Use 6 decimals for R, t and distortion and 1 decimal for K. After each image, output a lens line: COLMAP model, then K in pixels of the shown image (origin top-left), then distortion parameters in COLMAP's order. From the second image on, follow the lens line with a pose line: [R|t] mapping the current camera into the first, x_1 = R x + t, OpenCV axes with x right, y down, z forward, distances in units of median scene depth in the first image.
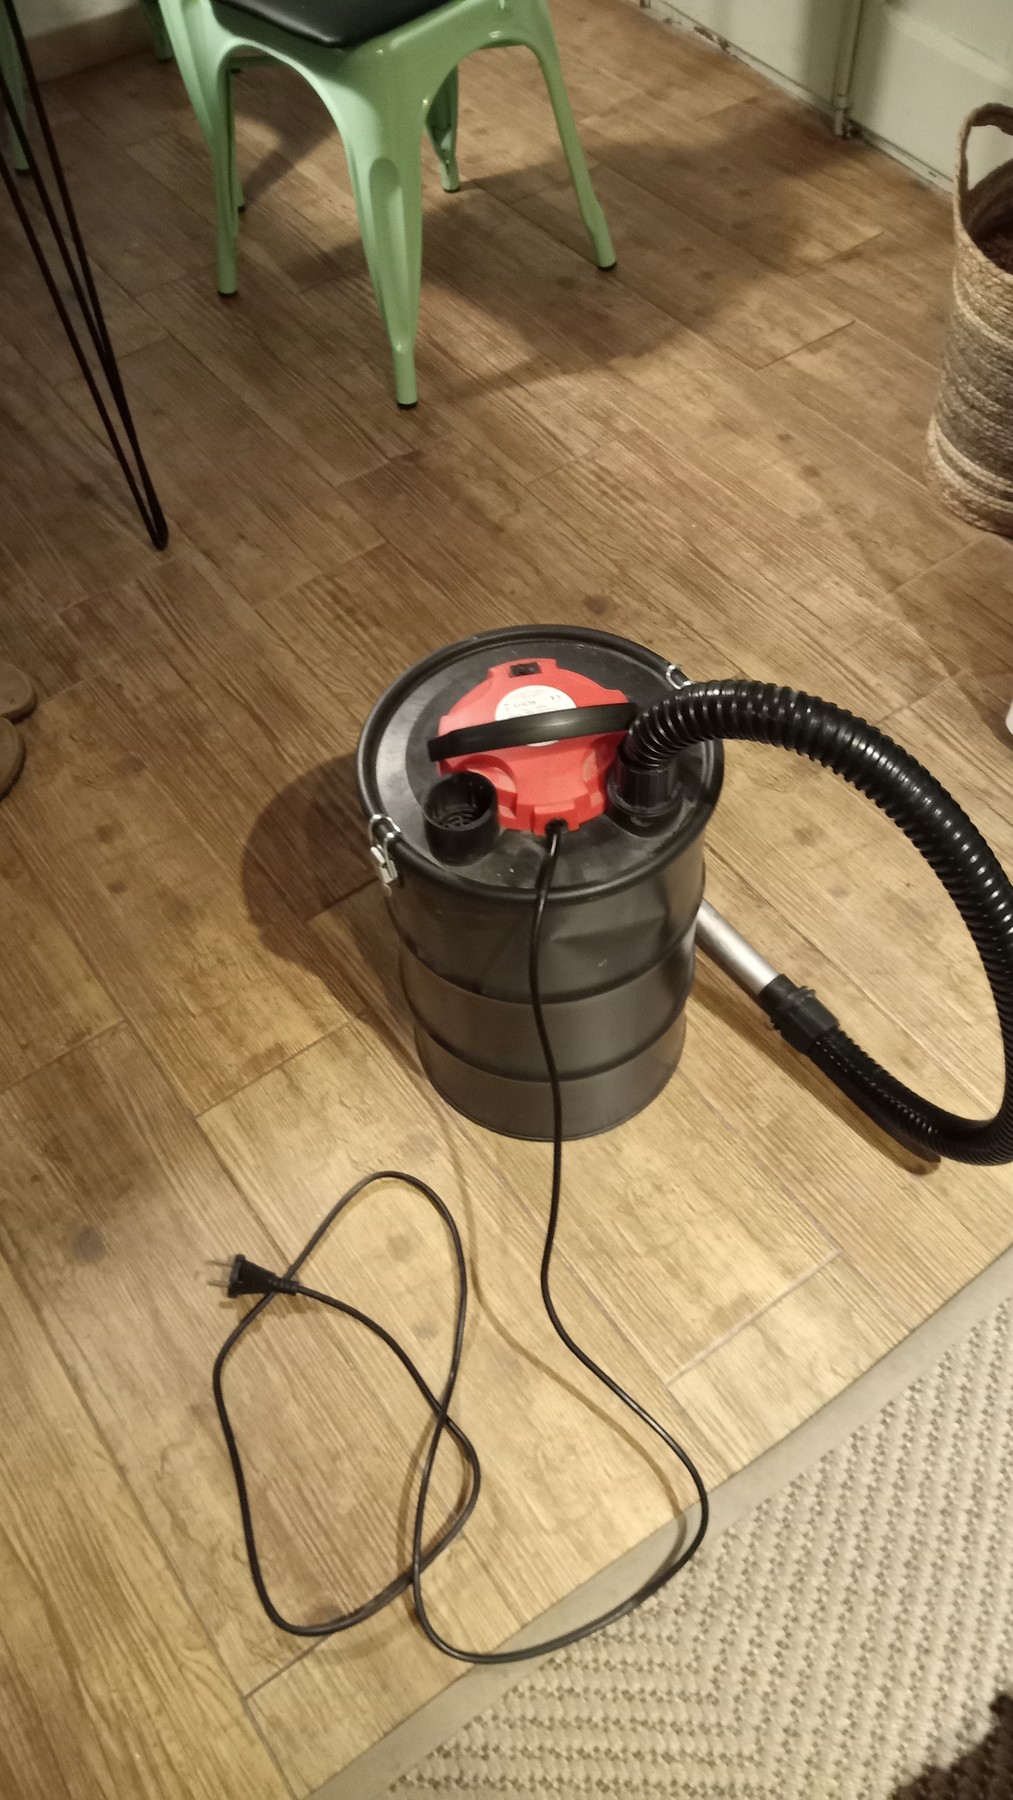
lens RADIAL K [[1423.1, 0, 504.9], [0, 1423.1, 909.5], [0, 0, 1]] dist [-0.020373, -0.012142]
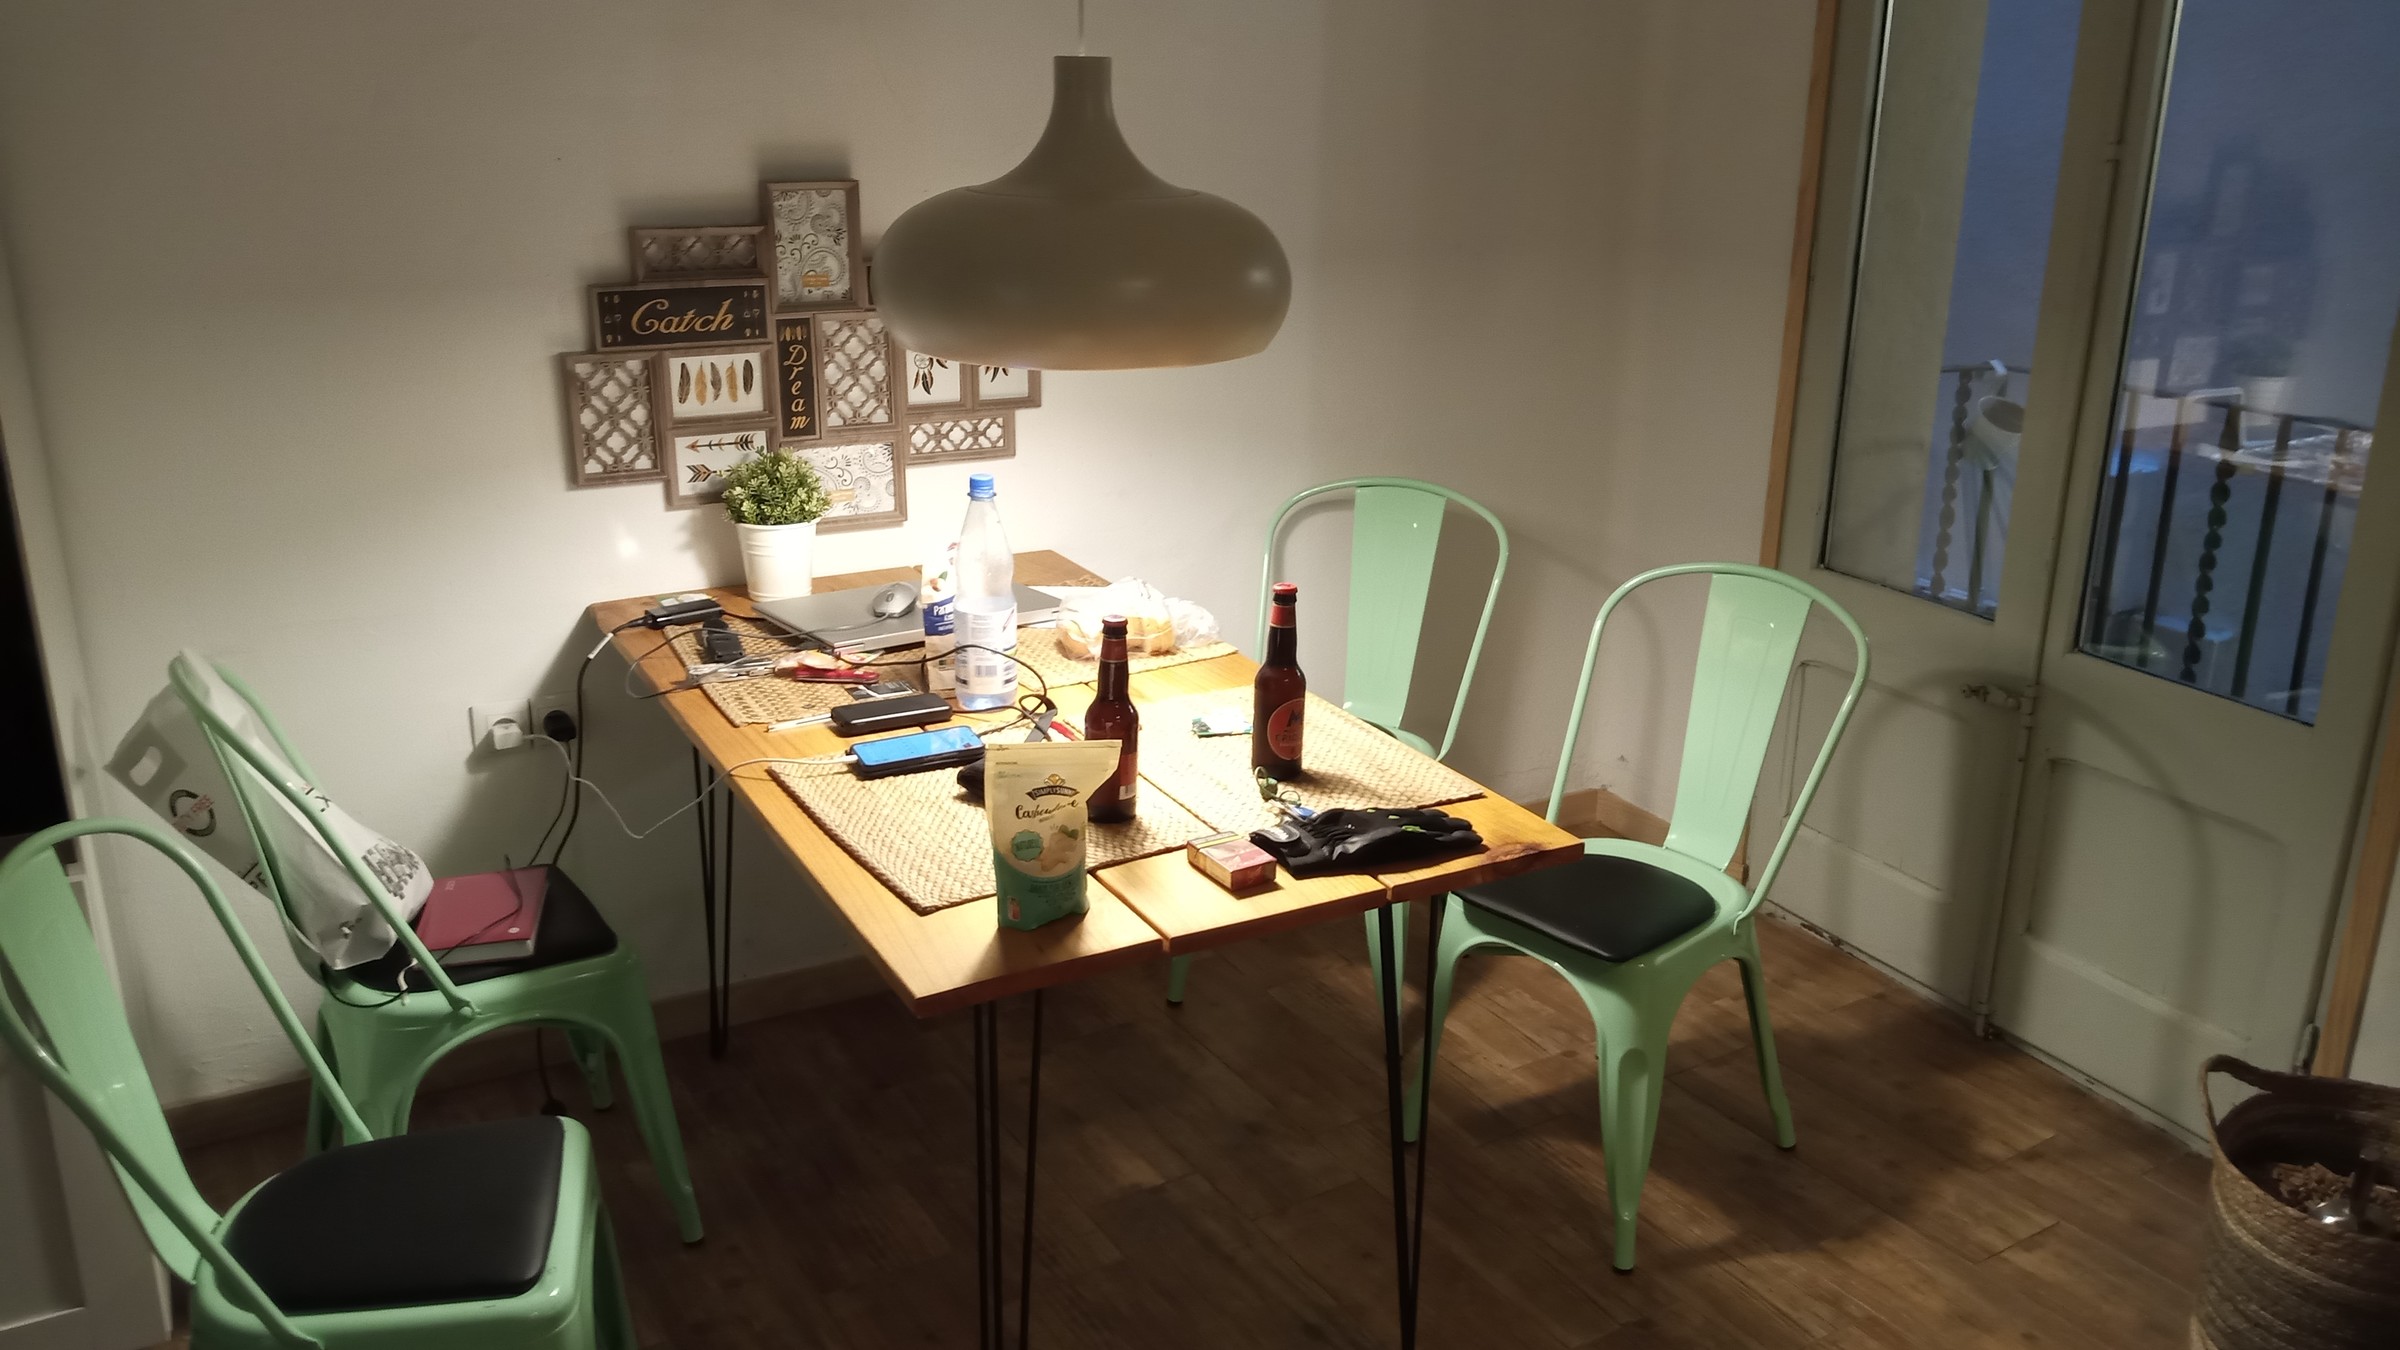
lens RADIAL K [[1871.4, 0, 1209.3], [0, 1871.4, 665.4], [0, 0, 1]] dist [0.005143, -0.004022]
pose [[0.996333, 0.065224, -0.055372, -0.306818], [-0.085349, 0.802918, -0.589947, 0.102036], [0.005981, 0.592510, 0.805541, -0.306863]]
